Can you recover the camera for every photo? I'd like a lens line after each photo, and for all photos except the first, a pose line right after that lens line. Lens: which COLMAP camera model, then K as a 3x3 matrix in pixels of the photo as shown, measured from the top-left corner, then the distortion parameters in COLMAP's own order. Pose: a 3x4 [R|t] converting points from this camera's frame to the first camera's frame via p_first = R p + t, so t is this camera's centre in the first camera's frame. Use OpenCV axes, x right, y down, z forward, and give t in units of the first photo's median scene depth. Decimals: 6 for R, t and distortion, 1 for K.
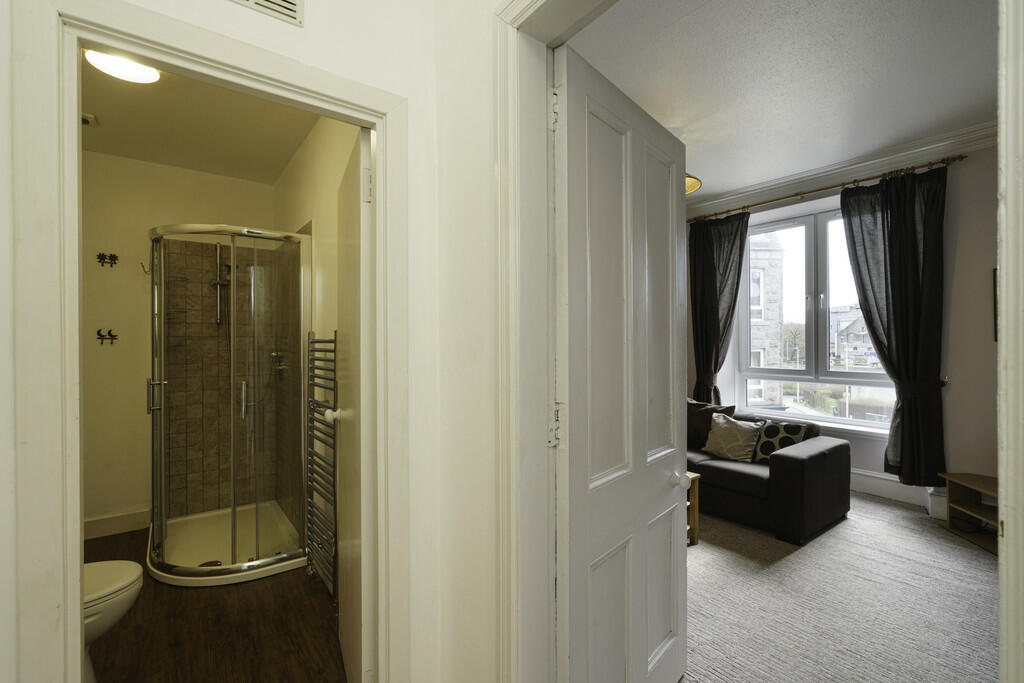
lens RADIAL K [[459.8, 0, 506.1], [0, 459.8, 344.5], [0, 0, 1]] dist [-0.004768, 0.001302]
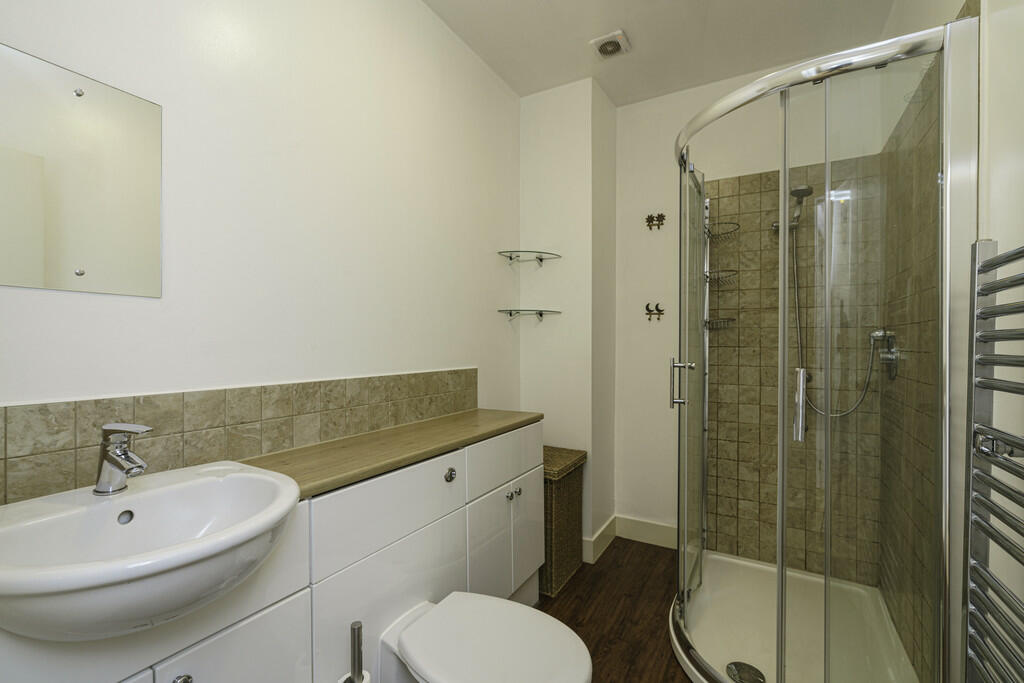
lens RADIAL K [[459.8, 0, 504.8], [0, 459.8, 341.3], [0, 0, 1]] dist [-0.004768, 0.001302]
pose [[0.391747, 0.000887, -0.920072, -0.180740], [-0.017194, 0.999832, -0.006357, 0.046446], [0.919912, 0.018310, 0.391697, 0.388409]]
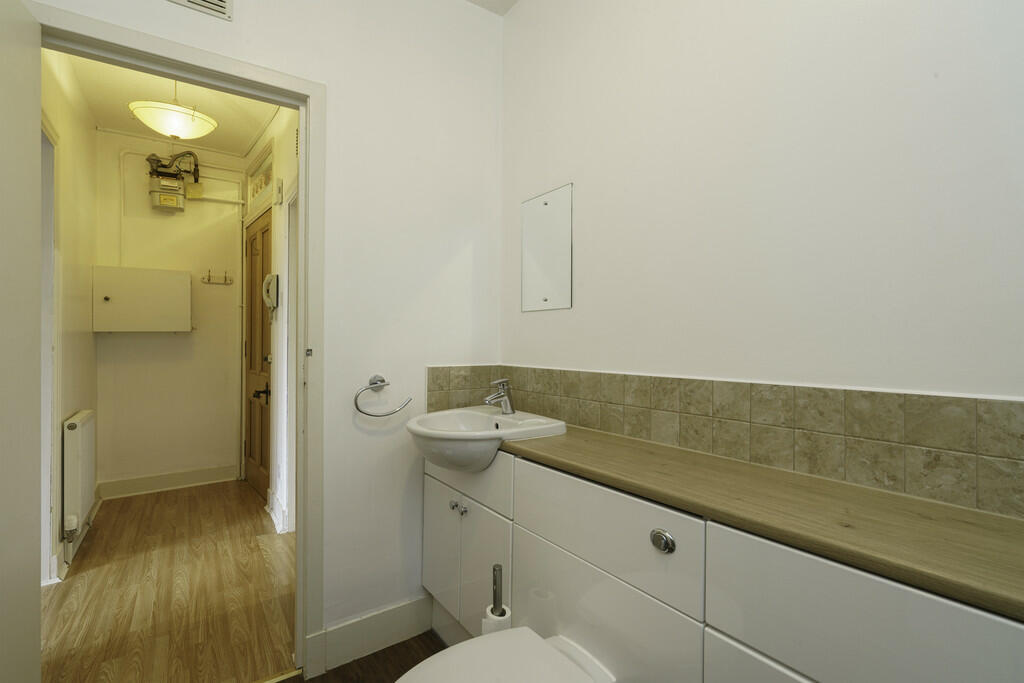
lens RADIAL K [[459.8, 0, 514.0], [0, 459.8, 338.7], [0, 0, 1]] dist [-0.004768, 0.001302]
pose [[-0.999899, 0.008880, 0.011057, -0.523171], [0.008981, 0.999919, 0.009071, 0.046379], [-0.010975, 0.009170, -0.999898, 0.795828]]
